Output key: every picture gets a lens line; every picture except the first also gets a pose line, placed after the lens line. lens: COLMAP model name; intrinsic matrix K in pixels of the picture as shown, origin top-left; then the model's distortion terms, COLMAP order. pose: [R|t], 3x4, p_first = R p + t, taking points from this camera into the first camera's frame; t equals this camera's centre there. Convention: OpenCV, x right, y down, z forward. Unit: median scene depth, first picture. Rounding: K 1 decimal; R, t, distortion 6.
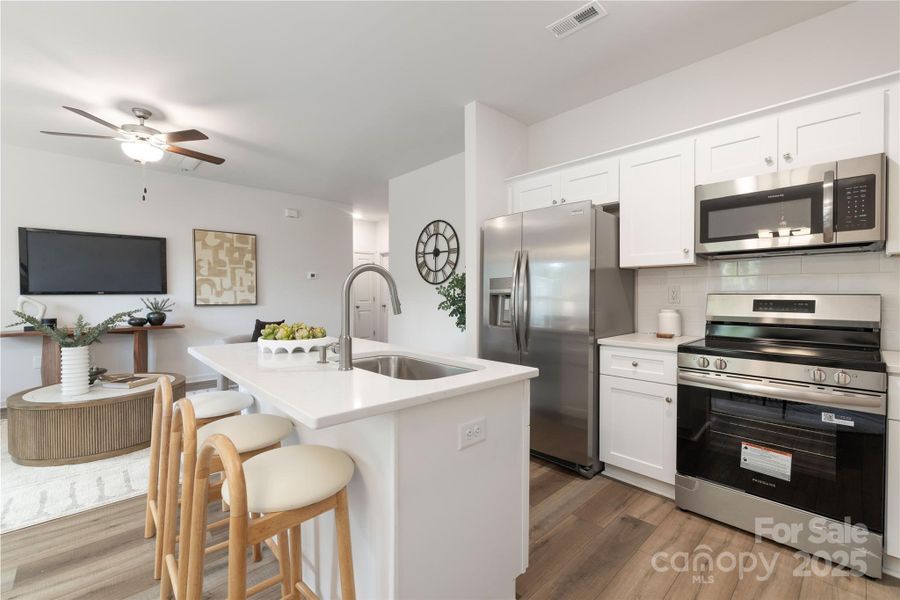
lens RADIAL K [[386.9, 0, 446.8], [0, 386.9, 300.1], [0, 0, 1]] dist [-0.000660, 0.000088]
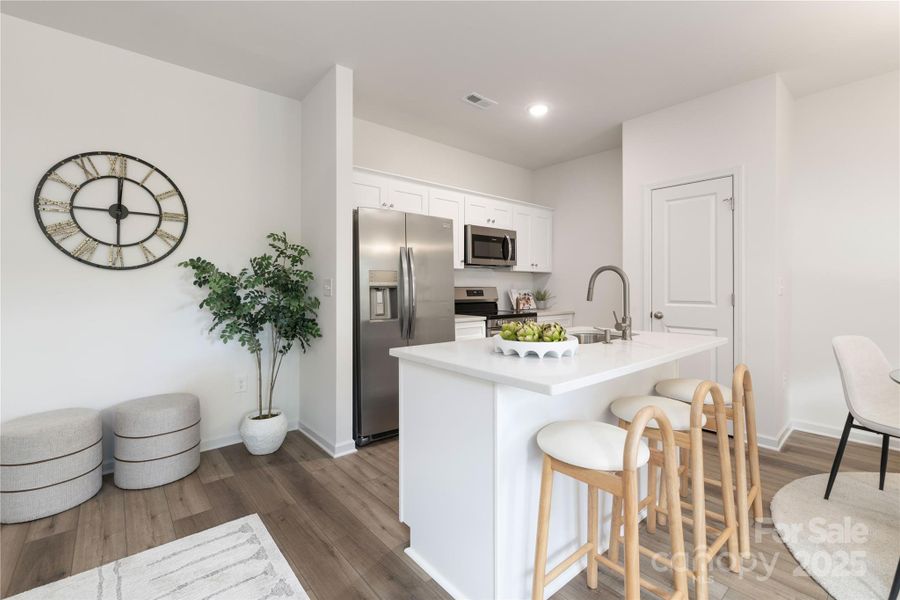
lens RADIAL K [[391.6, 0, 447.3], [0, 391.6, 285.5], [0, 0, 1]] dist [-0.002790, -0.000026]
pose [[0.048743, 0.004139, 0.998803, -0.537448], [0.017050, 0.999842, -0.004975, -0.007243], [-0.998666, 0.017272, 0.048664, 0.492166]]
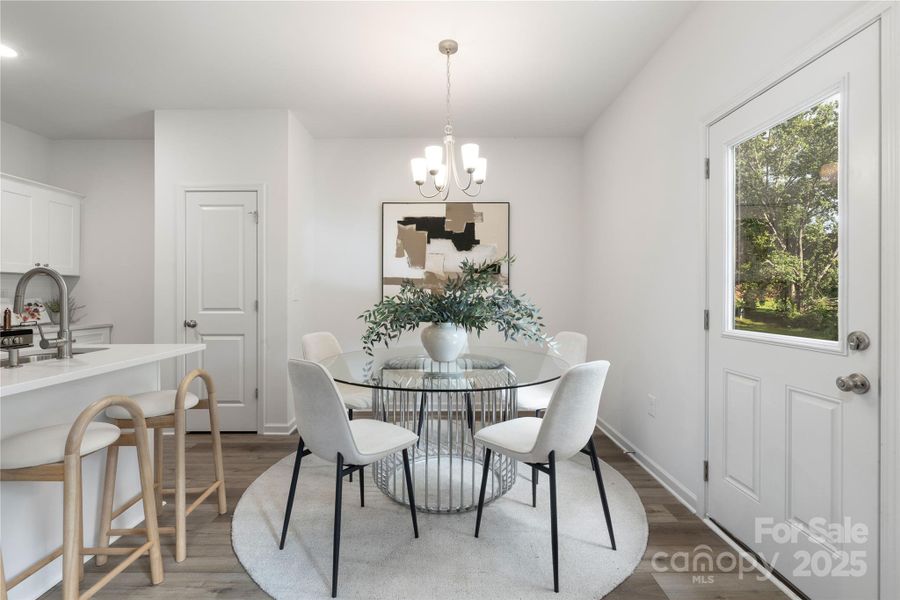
lens RADIAL K [[397.1, 0, 444.4], [0, 397.1, 291.4], [0, 0, 1]] dist [0.000061, -0.000005]
pose [[-0.728402, 0.004296, 0.685136, -0.599925], [0.013547, 0.999875, 0.008133, -0.006231], [-0.685016, 0.015206, -0.728370, 0.341265]]
